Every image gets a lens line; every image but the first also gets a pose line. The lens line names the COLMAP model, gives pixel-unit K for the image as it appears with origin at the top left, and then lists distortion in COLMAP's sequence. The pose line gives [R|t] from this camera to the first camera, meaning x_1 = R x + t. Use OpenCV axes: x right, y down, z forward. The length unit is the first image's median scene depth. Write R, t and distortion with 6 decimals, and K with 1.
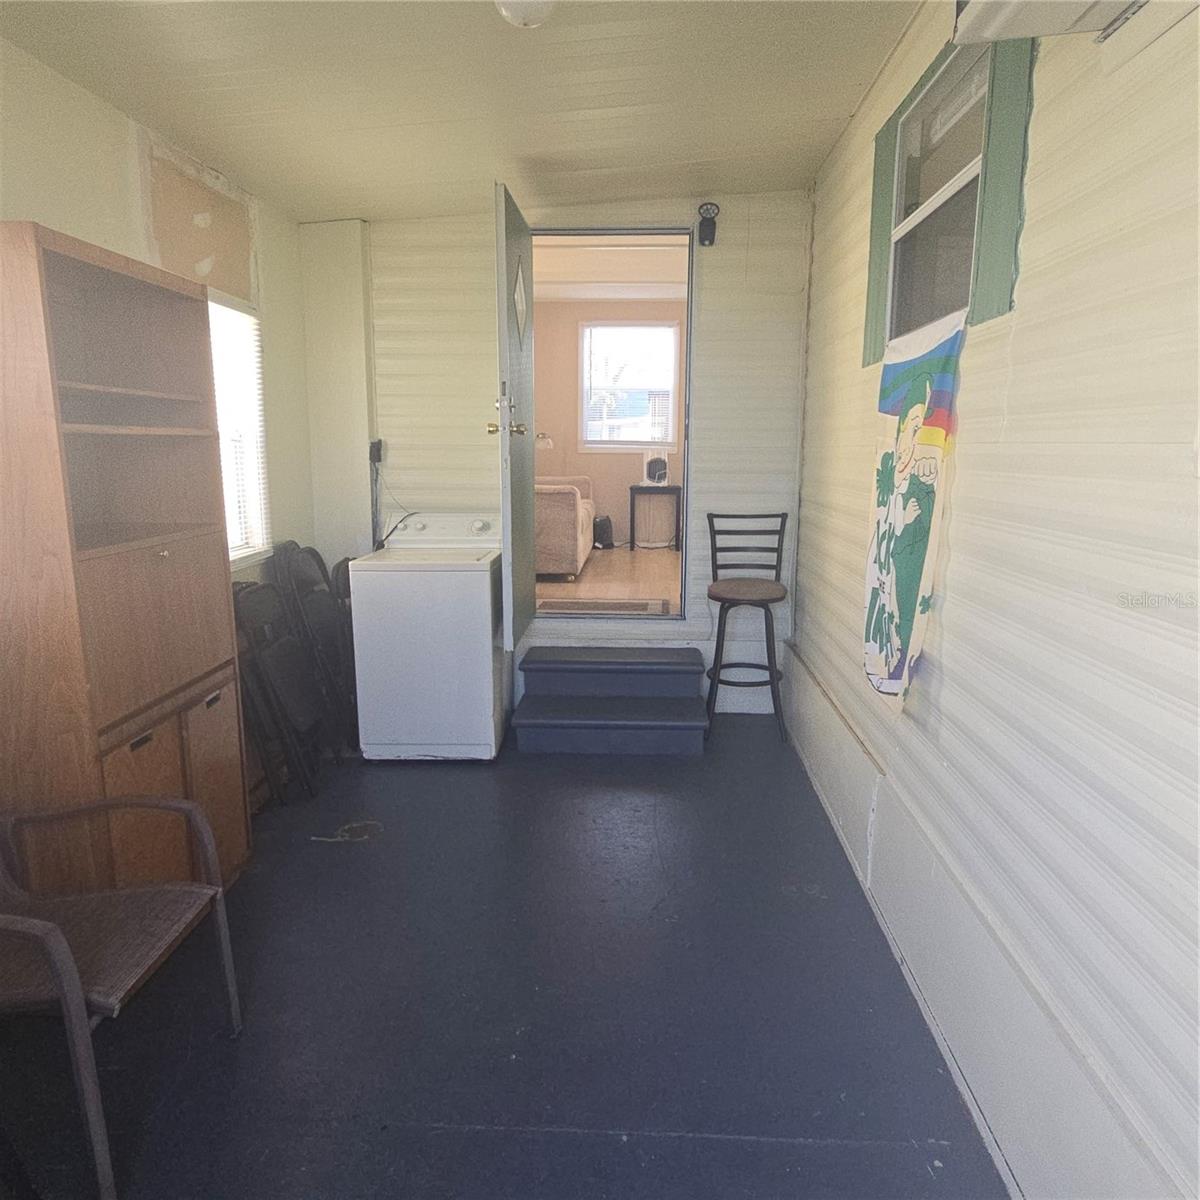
lens RADIAL K [[860.0, 0, 599.4], [0, 860.0, 600.7], [0, 0, 1]] dist [-0.001271, -0.006463]
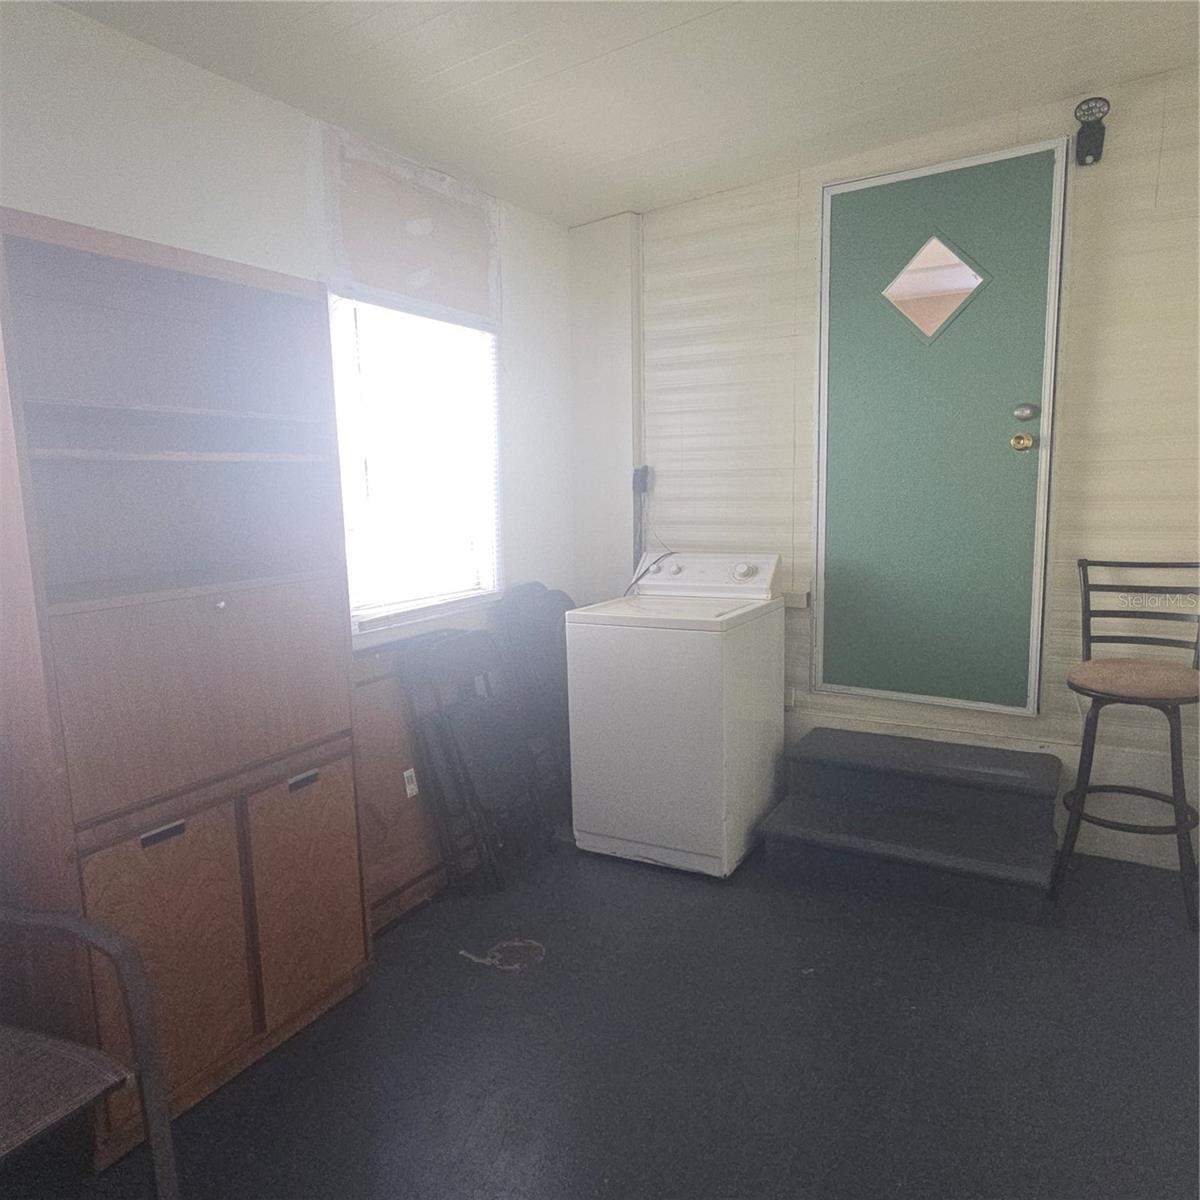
lens RADIAL K [[860.0, 0, 601.2], [0, 860.0, 603.8], [0, 0, 1]] dist [-0.001271, -0.006463]
pose [[0.887719, 0.040595, -0.458592, 0.108098], [-0.056024, 0.998227, -0.020085, -0.033167], [0.456964, 0.043522, 0.888420, 0.242111]]
